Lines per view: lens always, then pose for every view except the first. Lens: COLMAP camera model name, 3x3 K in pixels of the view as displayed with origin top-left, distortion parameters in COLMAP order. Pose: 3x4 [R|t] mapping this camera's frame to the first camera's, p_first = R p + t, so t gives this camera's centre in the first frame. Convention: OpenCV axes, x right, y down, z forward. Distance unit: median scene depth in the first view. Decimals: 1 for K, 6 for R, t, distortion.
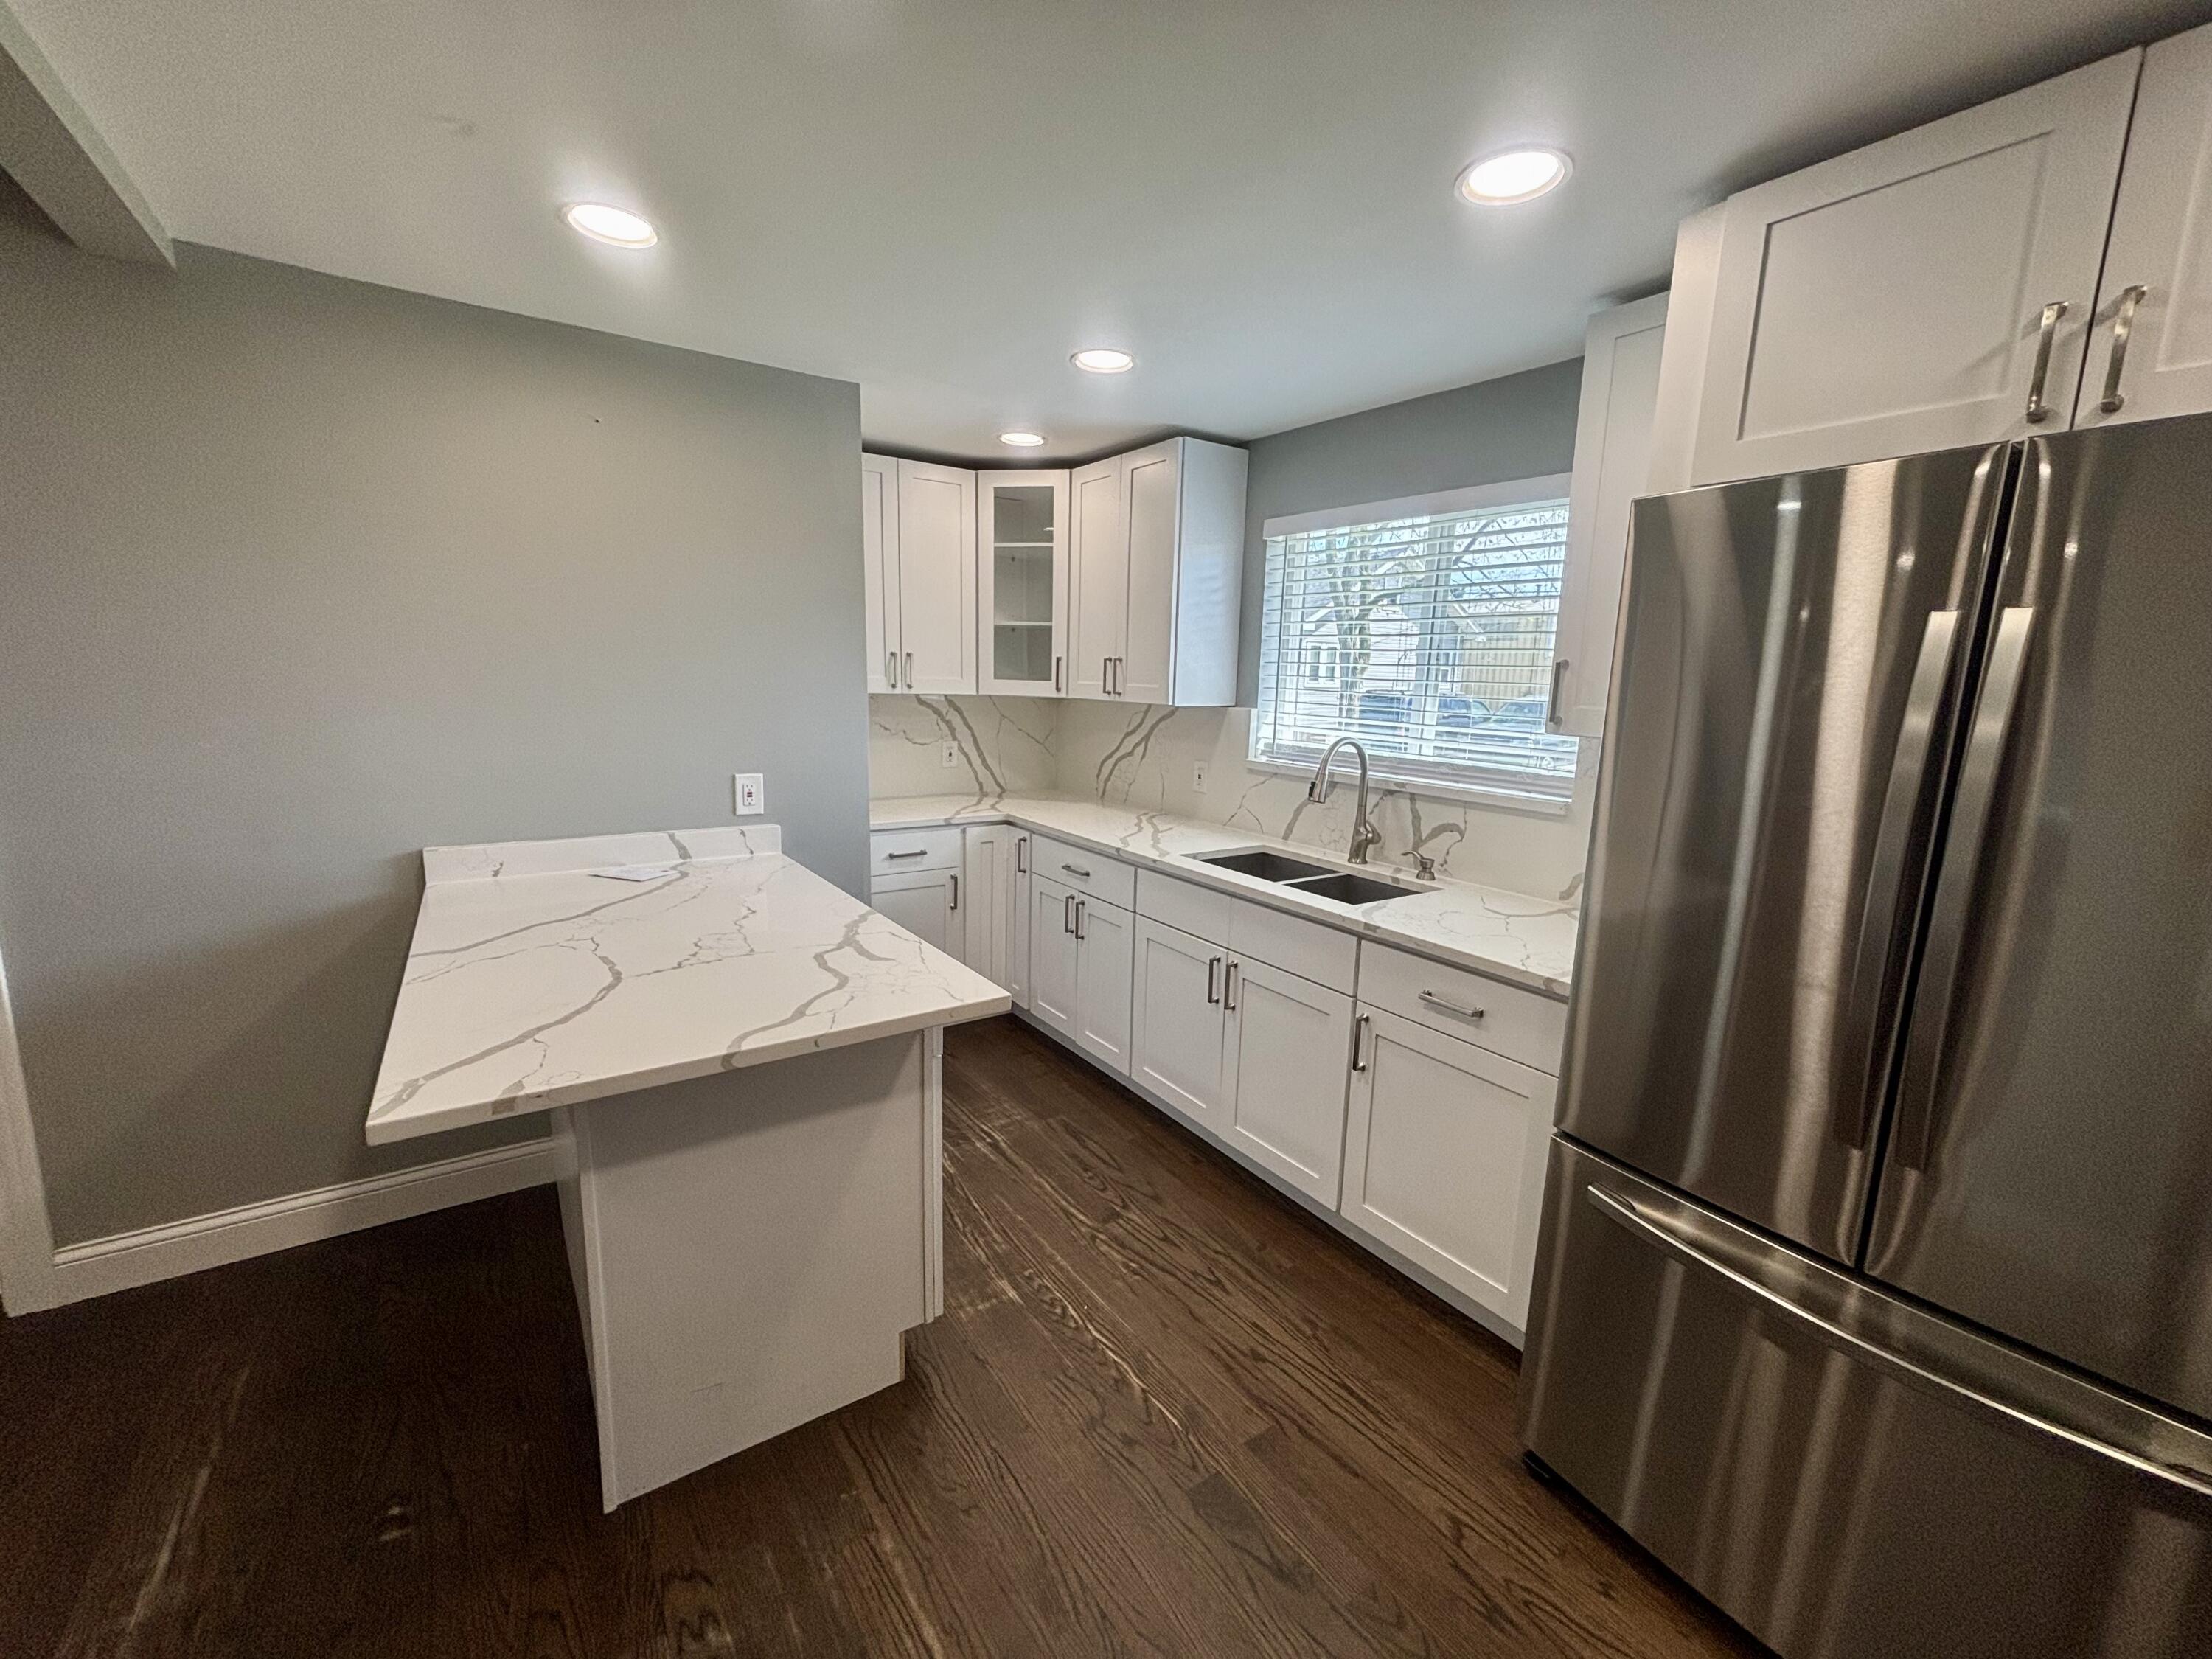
lens RADIAL K [[892.3, 0, 1104.0], [0, 892.3, 828.3], [0, 0, 1]] dist [-0.002814, 0.000237]
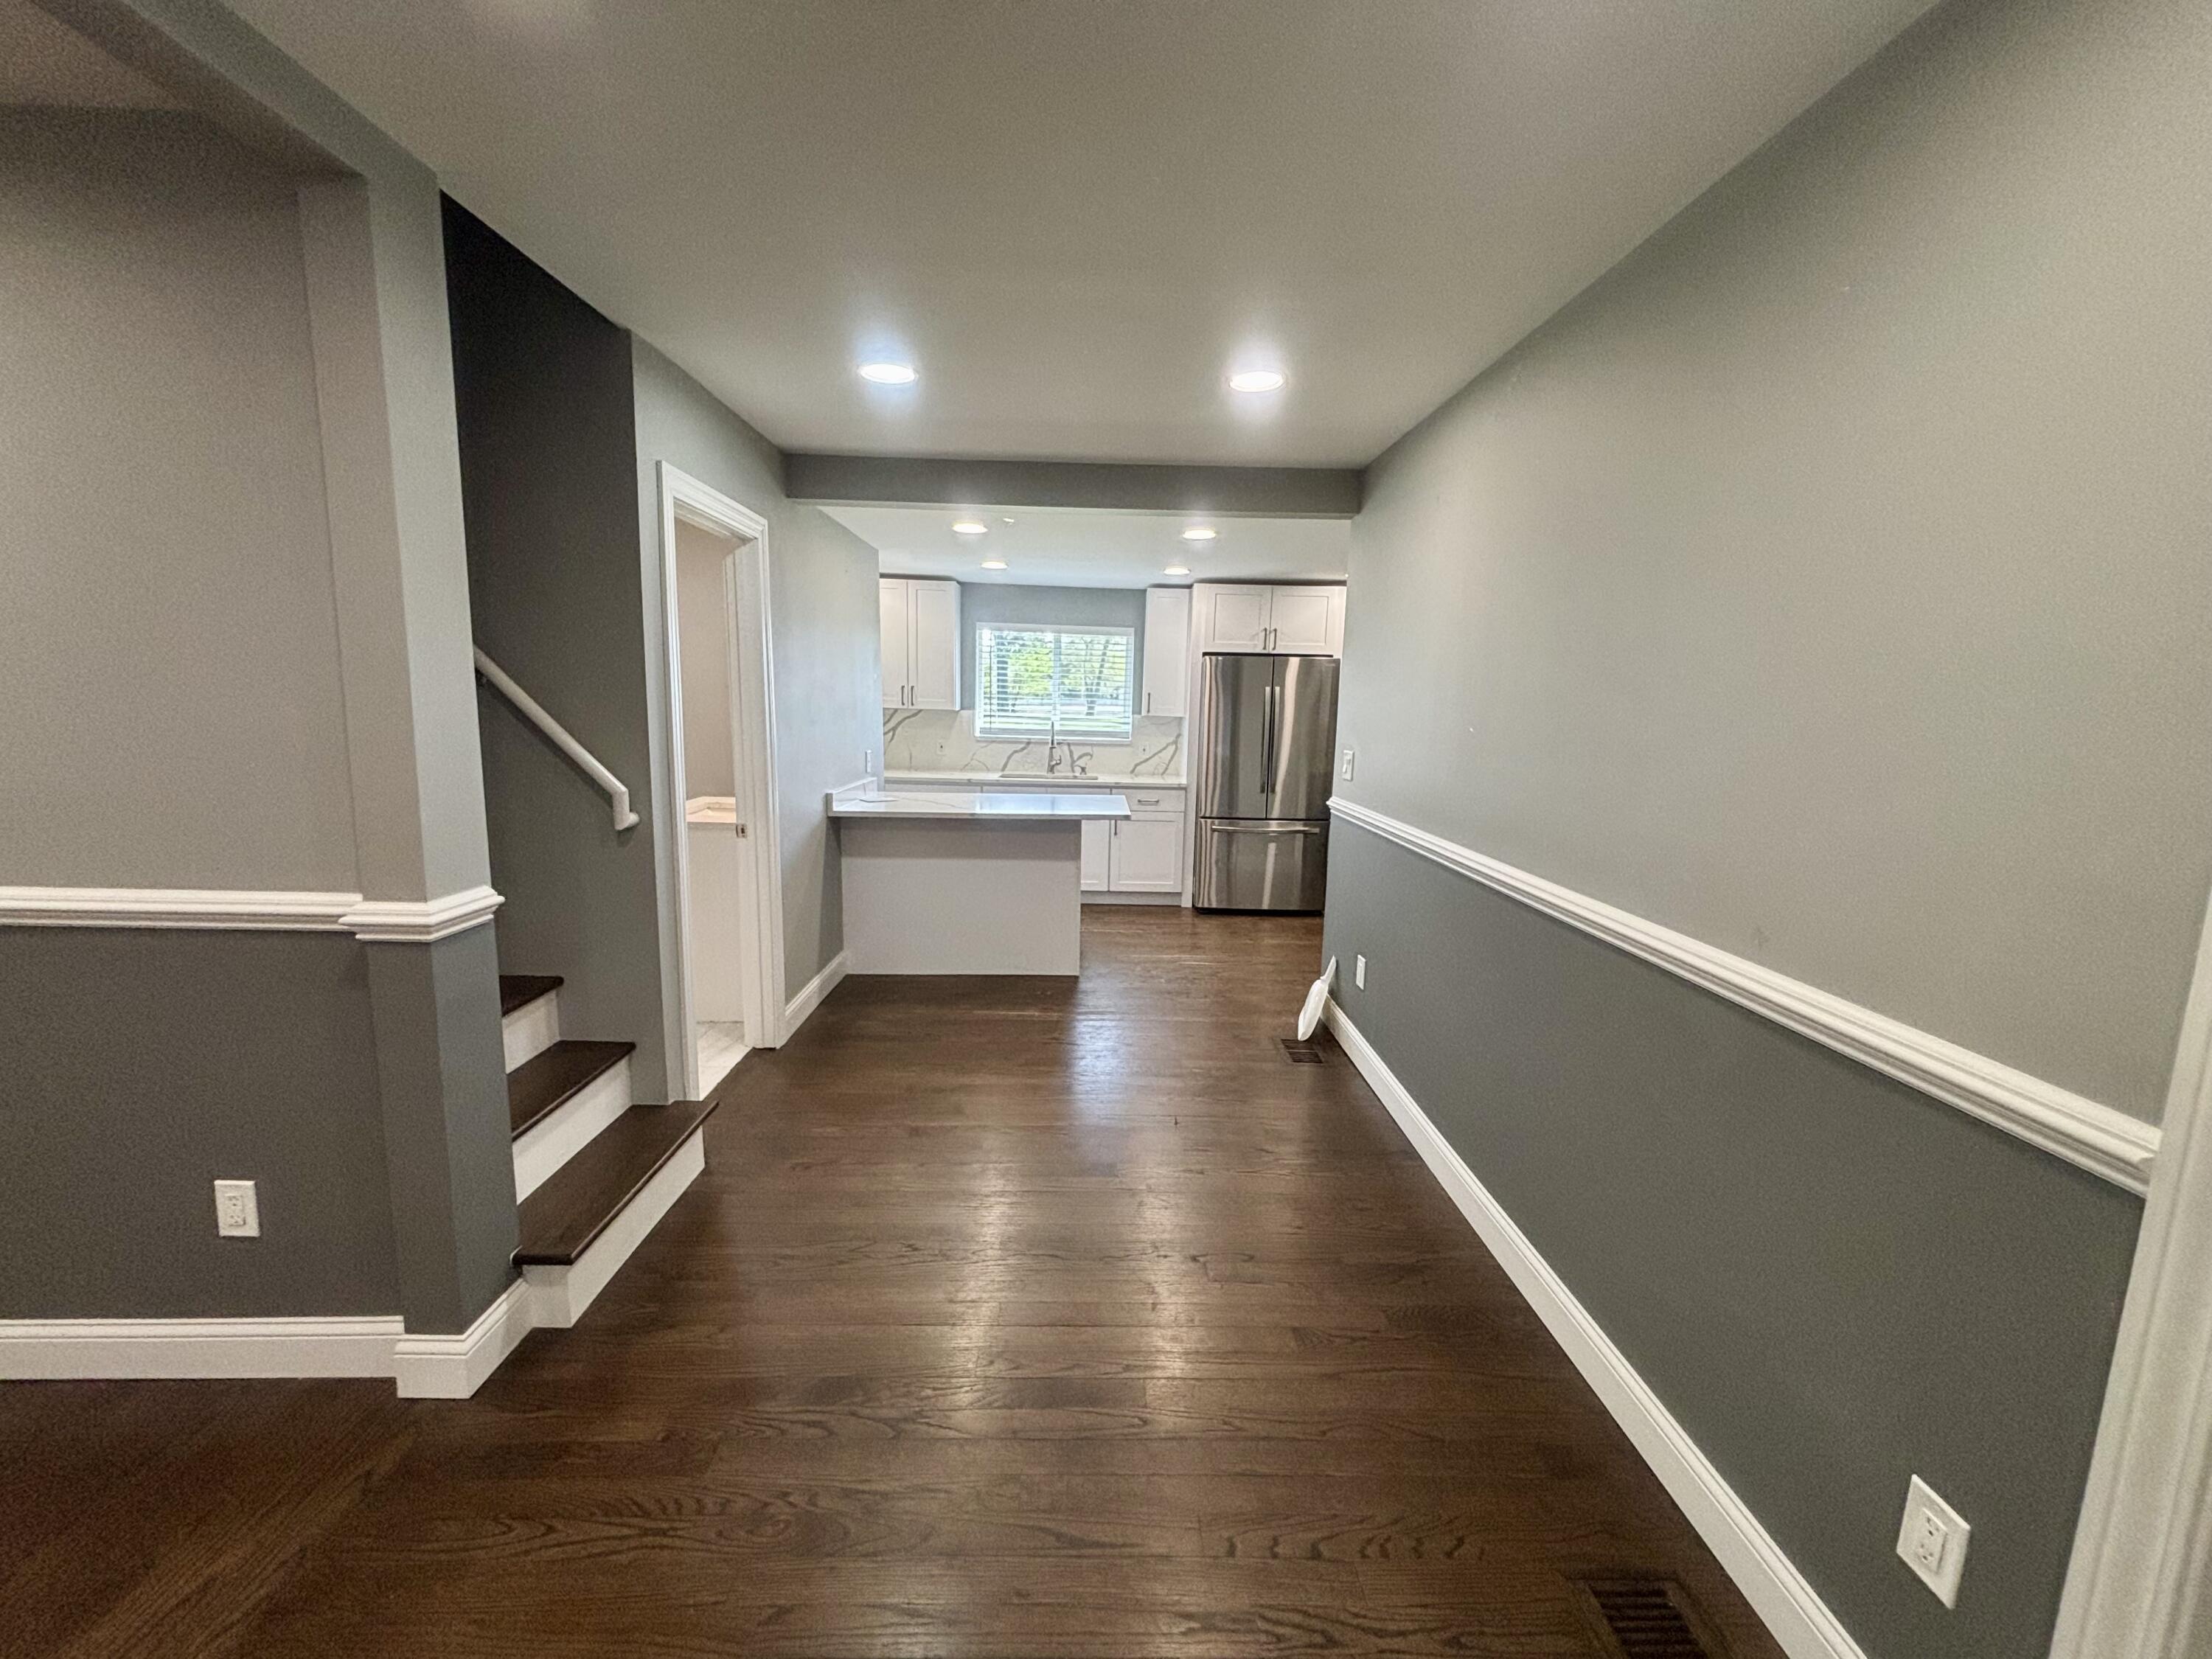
lens RADIAL K [[892.3, 0, 1115.8], [0, 892.3, 829.6], [0, 0, 1]] dist [-0.002814, 0.000237]
pose [[0.547465, -0.132898, 0.826208, -1.783194], [0.131767, 0.988683, 0.071721, 0.041844], [-0.826390, 0.069603, 0.558781, -0.515460]]
